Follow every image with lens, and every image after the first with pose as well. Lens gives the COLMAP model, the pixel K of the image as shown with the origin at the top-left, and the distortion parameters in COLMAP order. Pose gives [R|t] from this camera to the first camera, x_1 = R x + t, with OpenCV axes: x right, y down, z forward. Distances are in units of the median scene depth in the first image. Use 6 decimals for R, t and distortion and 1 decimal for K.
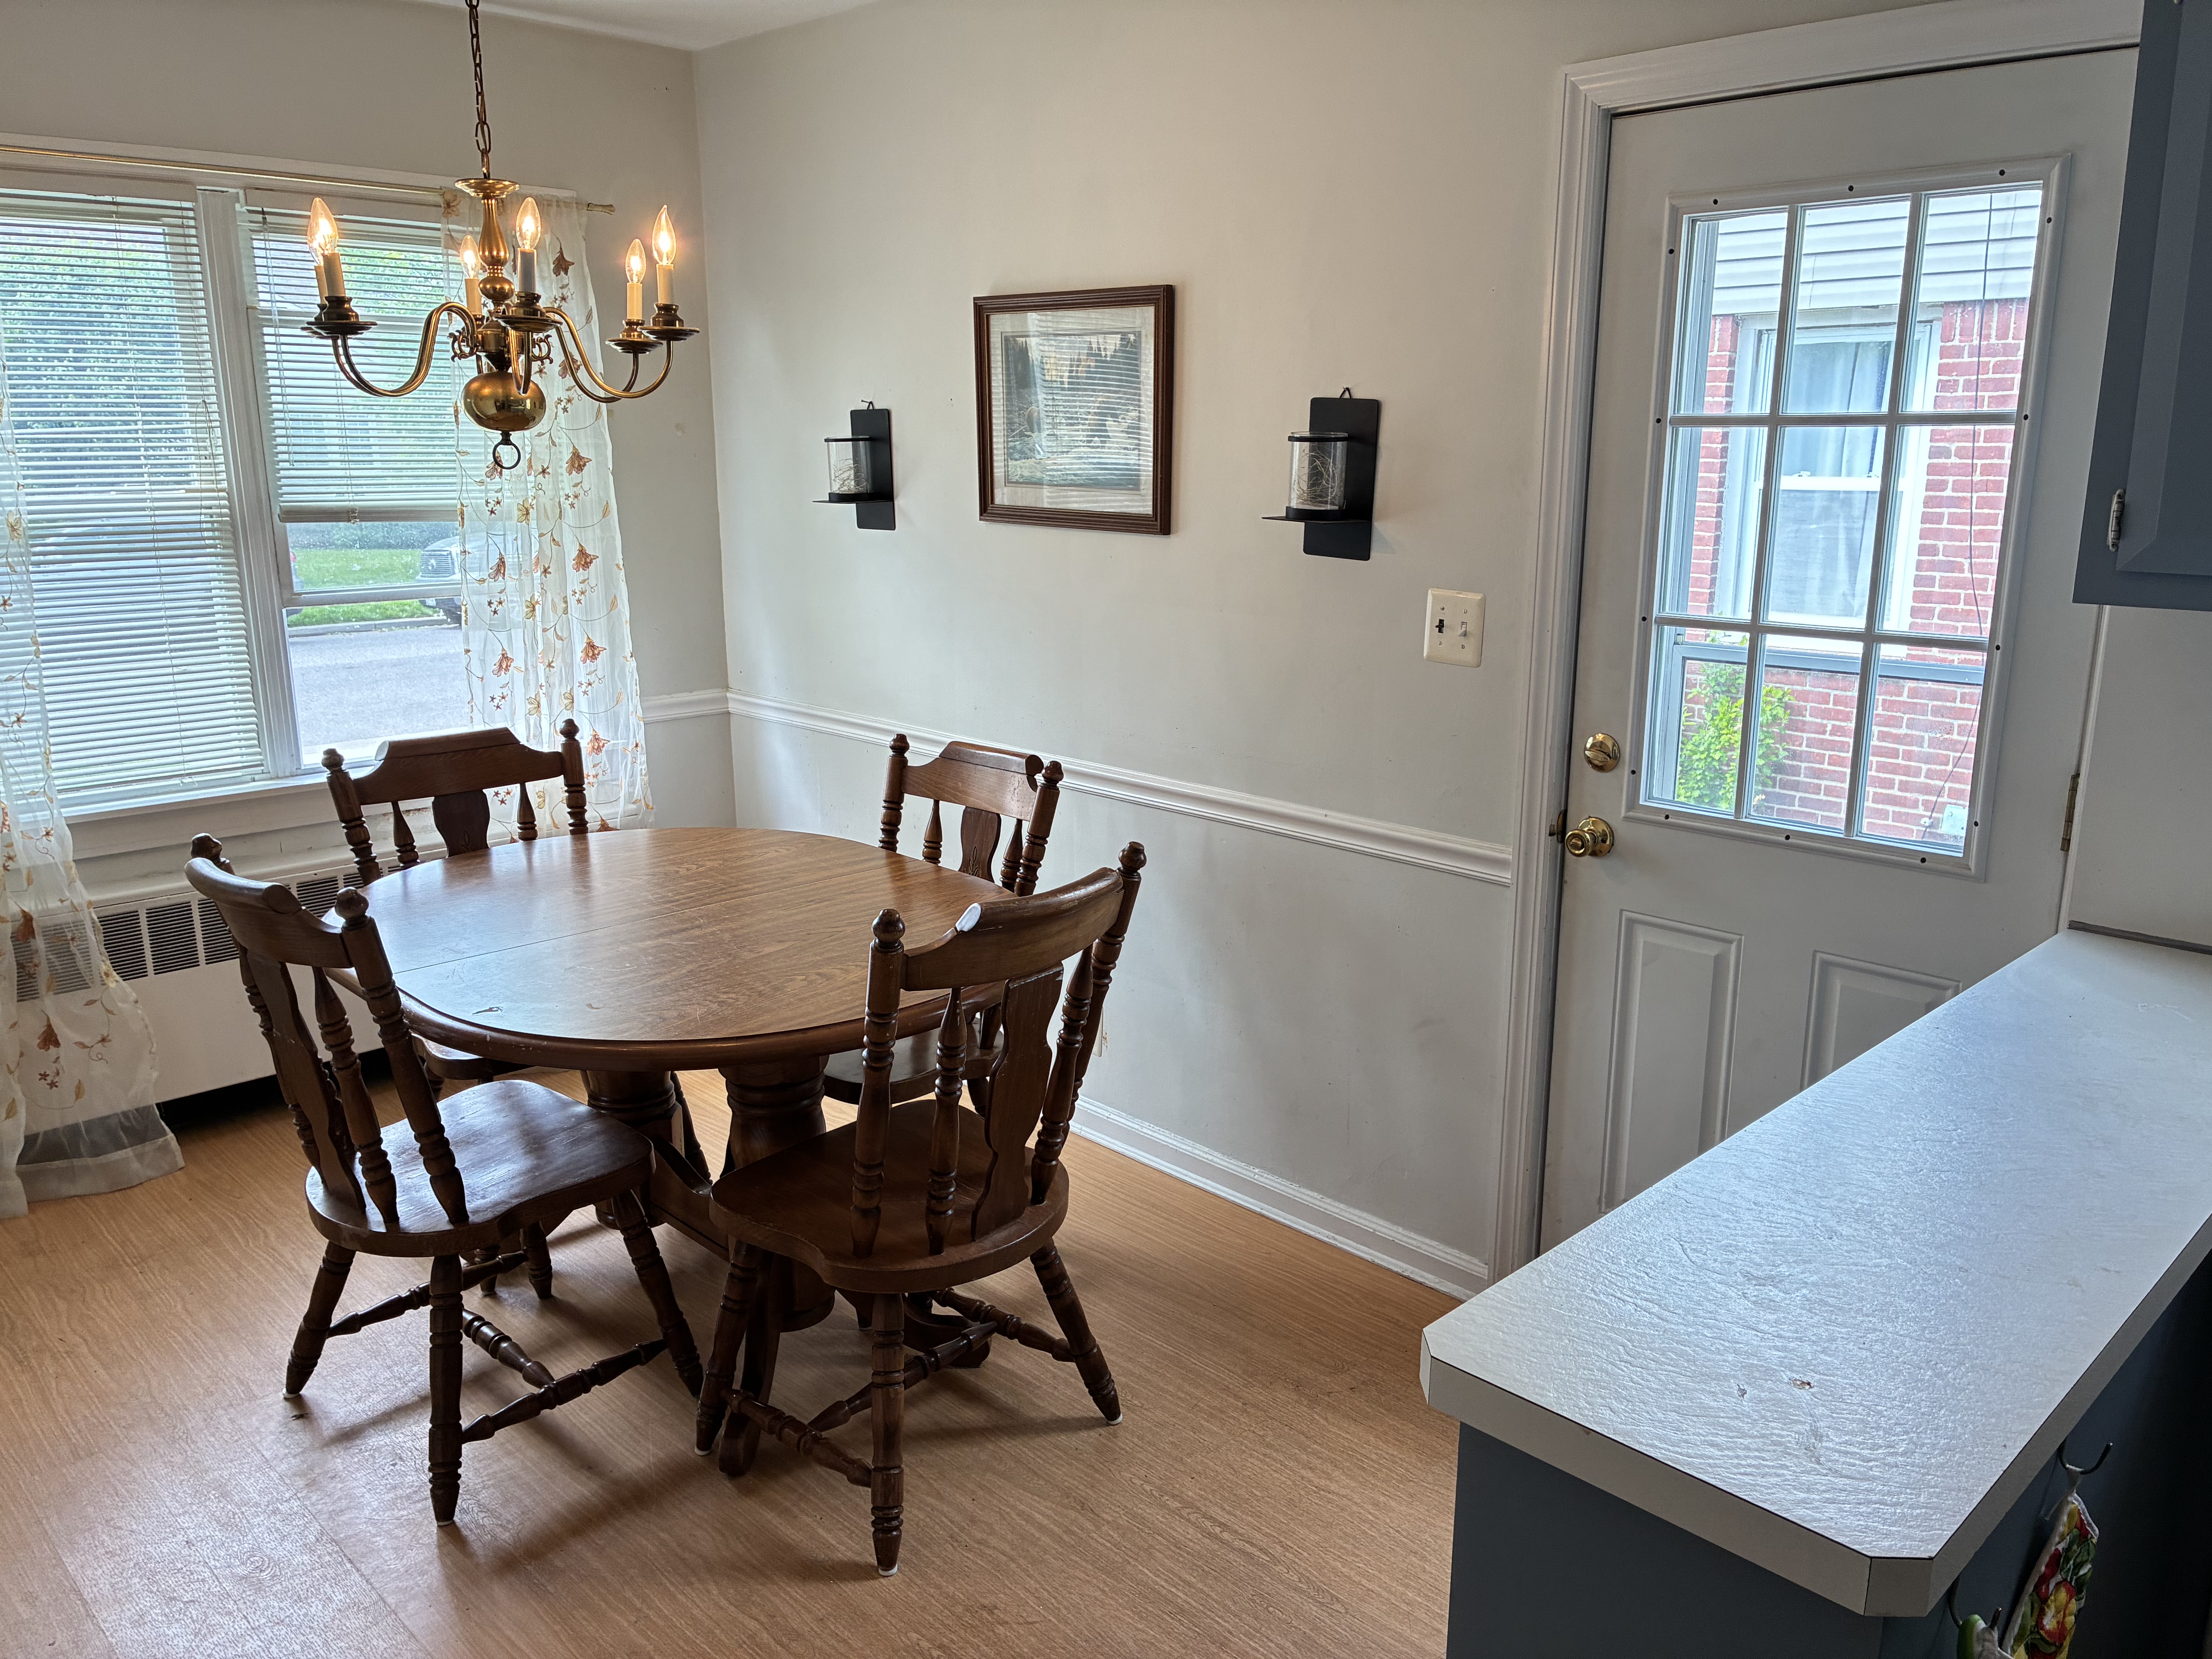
lens RADIAL K [[1682.2, 0, 1105.2], [0, 1682.2, 829.2], [0, 0, 1]] dist [0.031372, -0.042562]
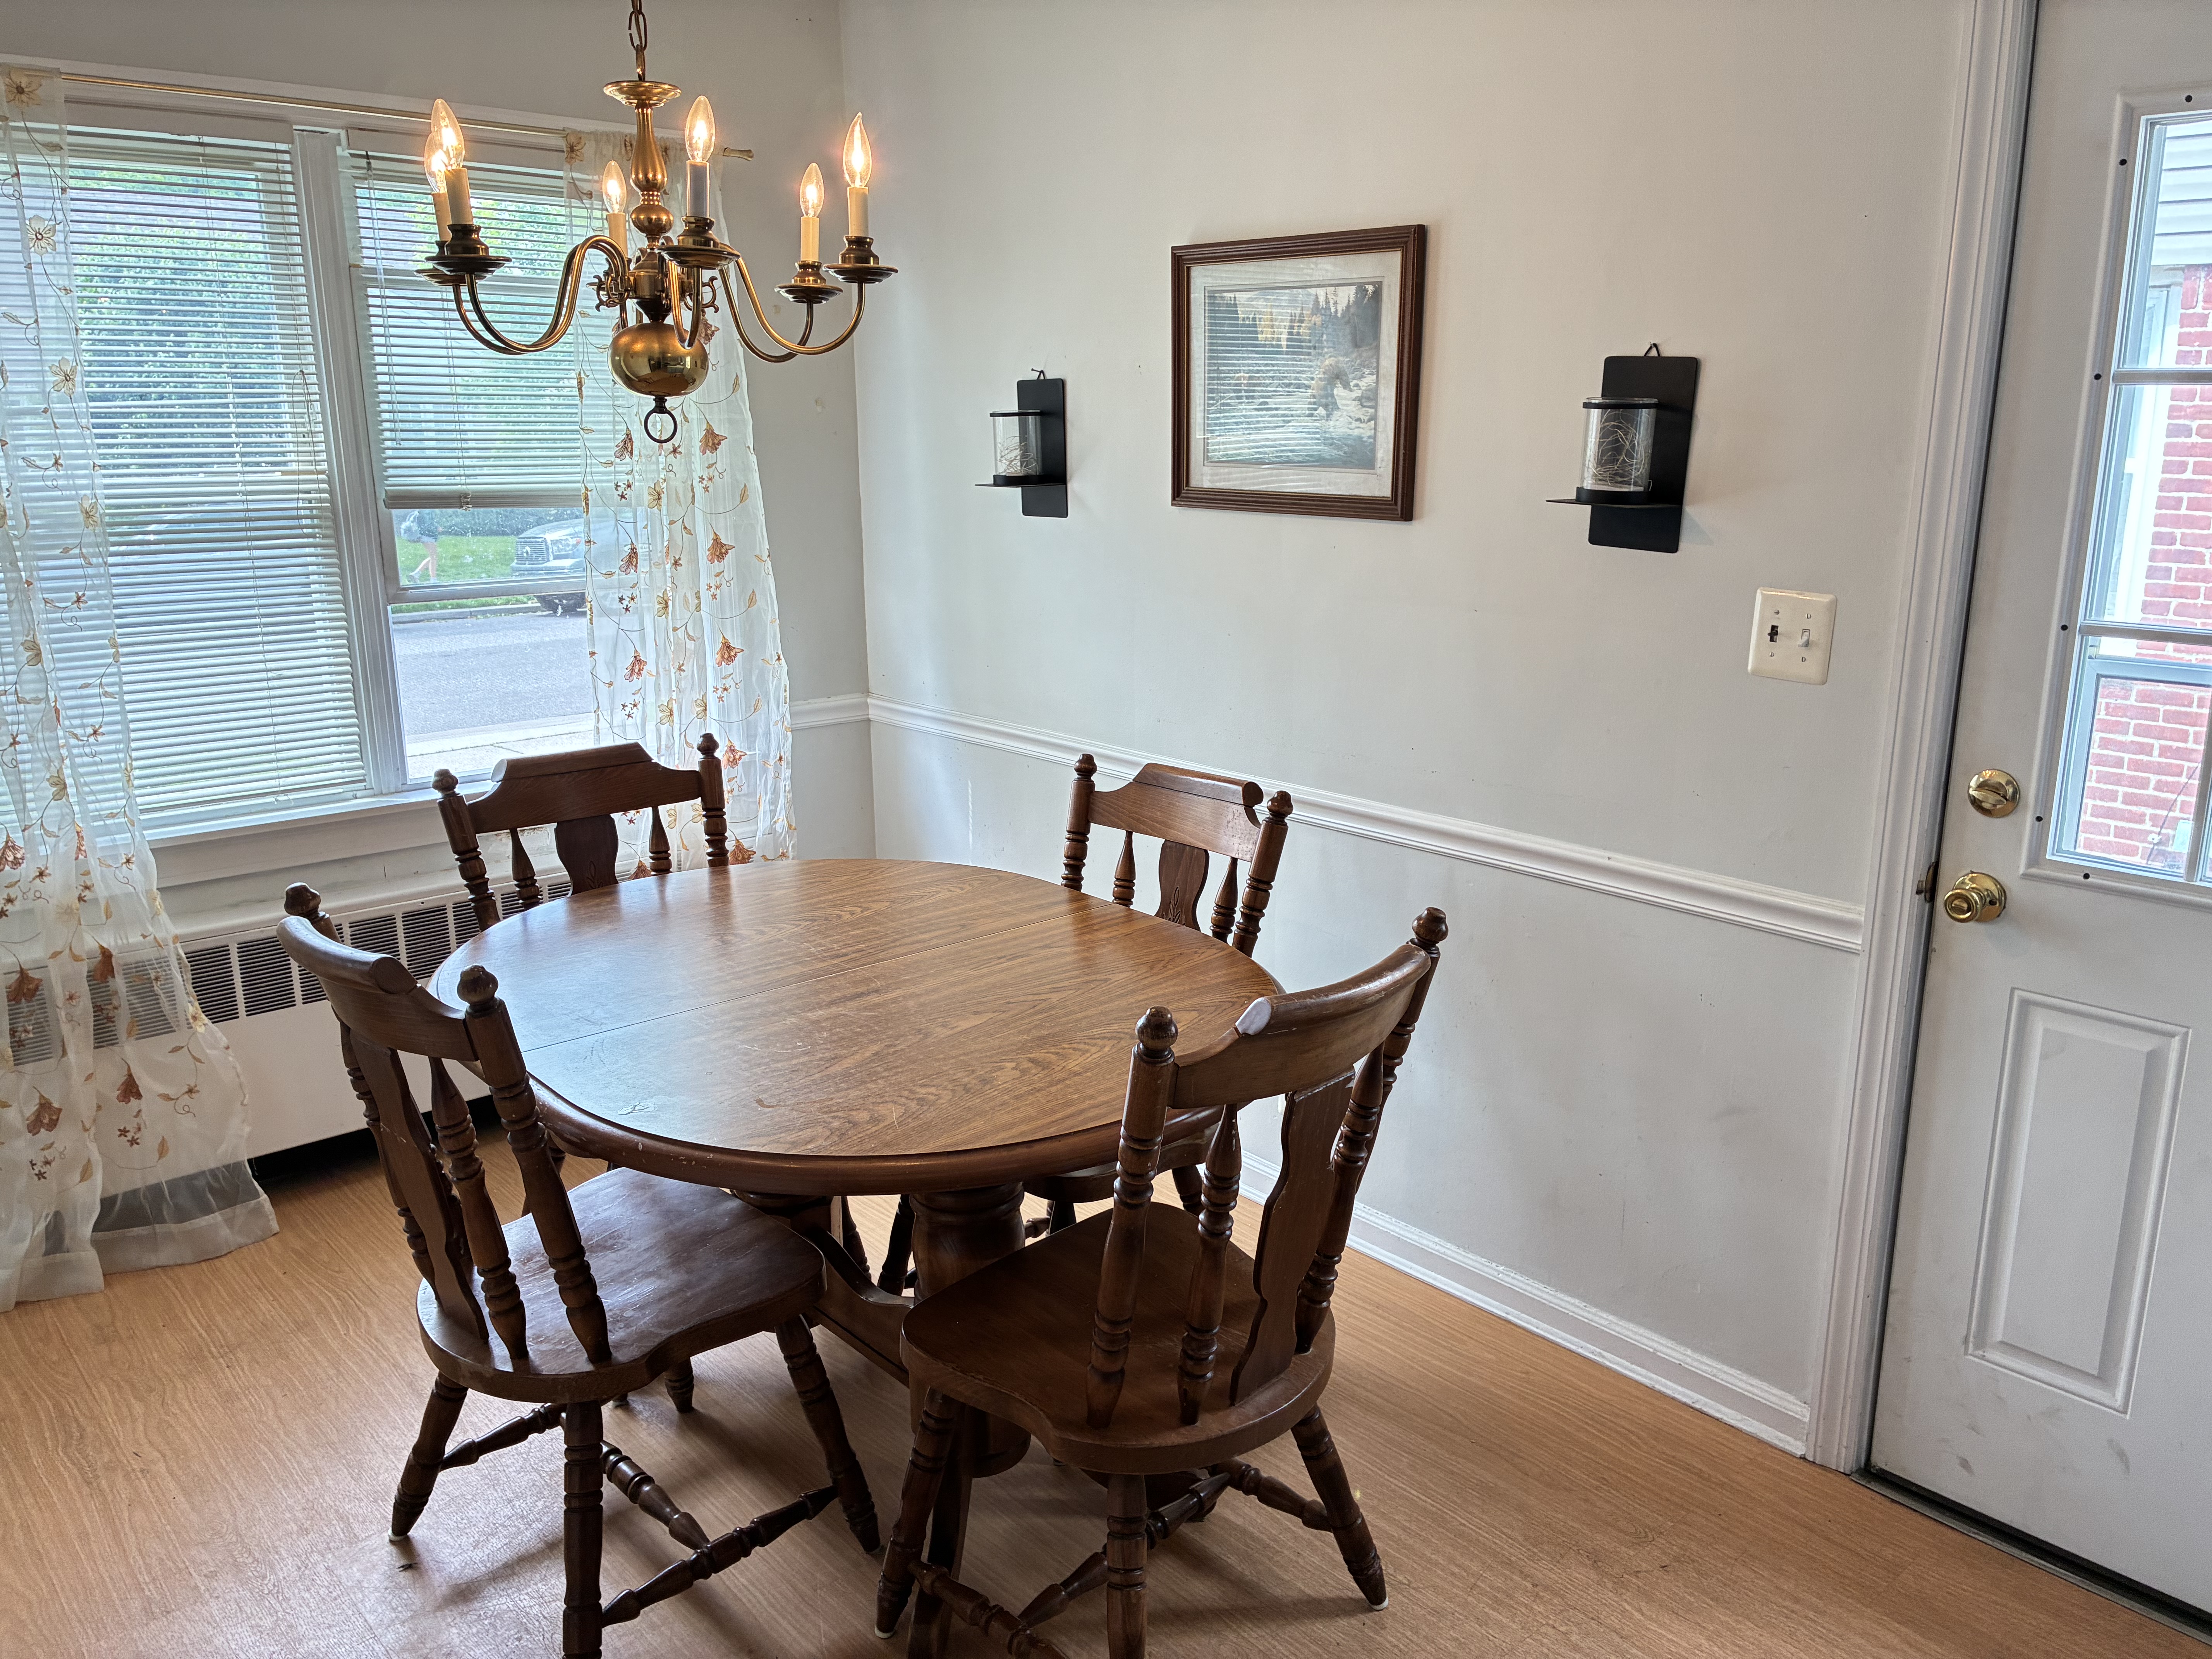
lens RADIAL K [[1682.2, 0, 1105.3], [0, 1682.2, 837.1], [0, 0, 1]] dist [0.031372, -0.042562]
pose [[0.998866, 0.008781, -0.046800, -0.079300], [-0.008210, 0.999890, 0.012386, -0.027188], [0.046903, -0.011988, 0.998828, 0.152489]]
